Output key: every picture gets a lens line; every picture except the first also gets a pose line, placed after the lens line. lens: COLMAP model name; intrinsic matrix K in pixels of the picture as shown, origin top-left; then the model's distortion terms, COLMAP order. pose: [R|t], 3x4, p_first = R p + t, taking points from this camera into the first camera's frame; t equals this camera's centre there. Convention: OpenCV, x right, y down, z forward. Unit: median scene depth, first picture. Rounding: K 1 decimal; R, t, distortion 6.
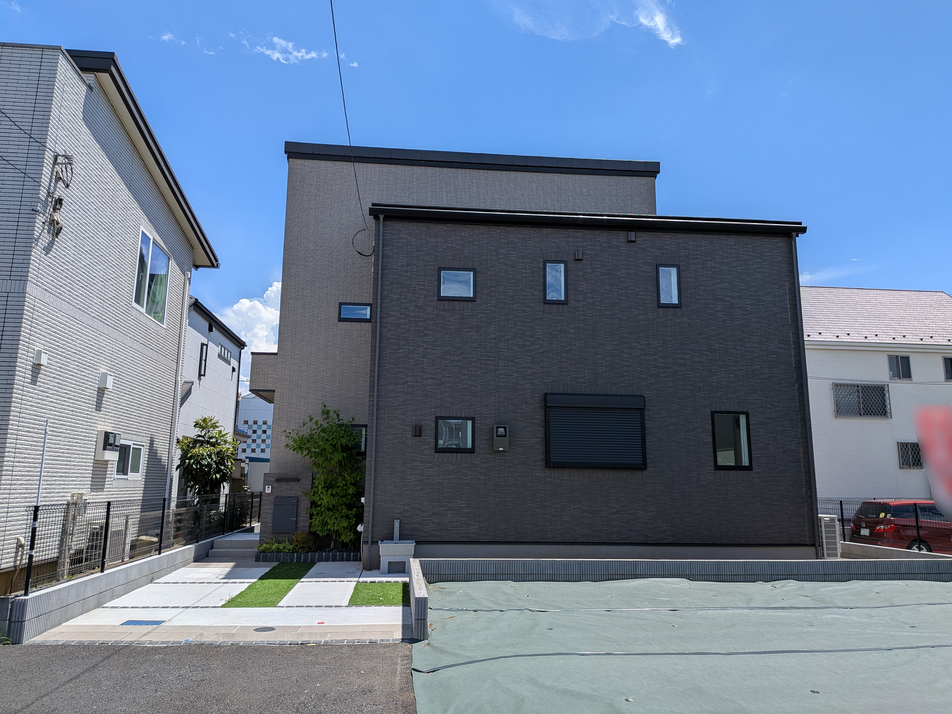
lens RADIAL K [[683.0, 0, 464.0], [0, 683.0, 356.6], [0, 0, 1]] dist [0.066235, -0.099295]
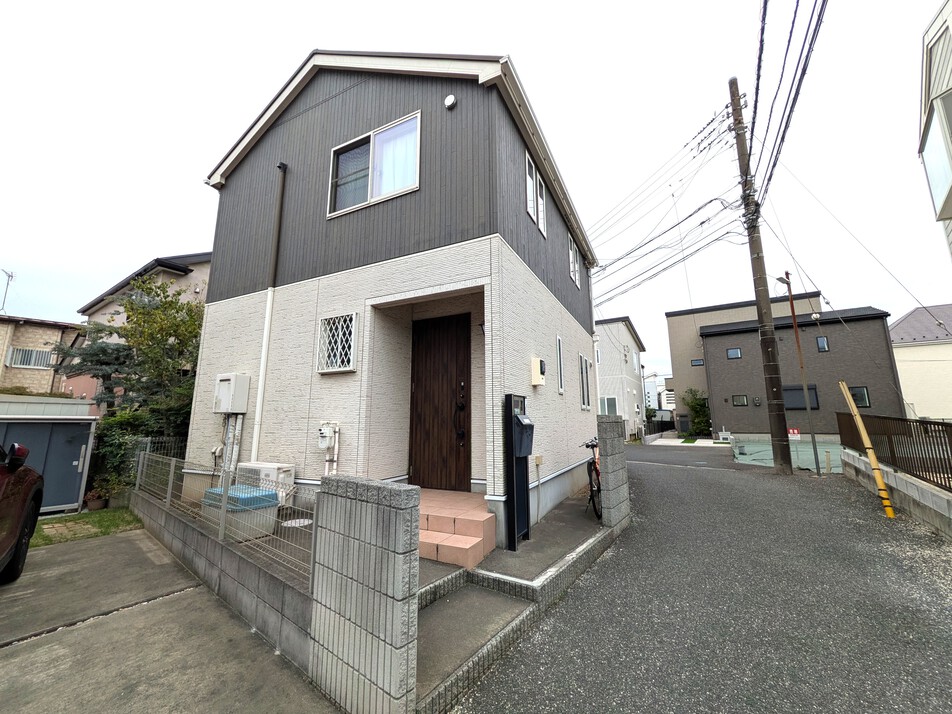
lens RADIAL K [[382.7, 0, 477.2], [0, 382.7, 354.3], [0, 0, 1]] dist [-0.000324, 0.000012]
pose [[0.796805, -0.124110, -0.591353, 0.091405], [0.124696, 0.991386, -0.040048, -0.182490], [0.591230, -0.041829, 0.805418, -1.161717]]
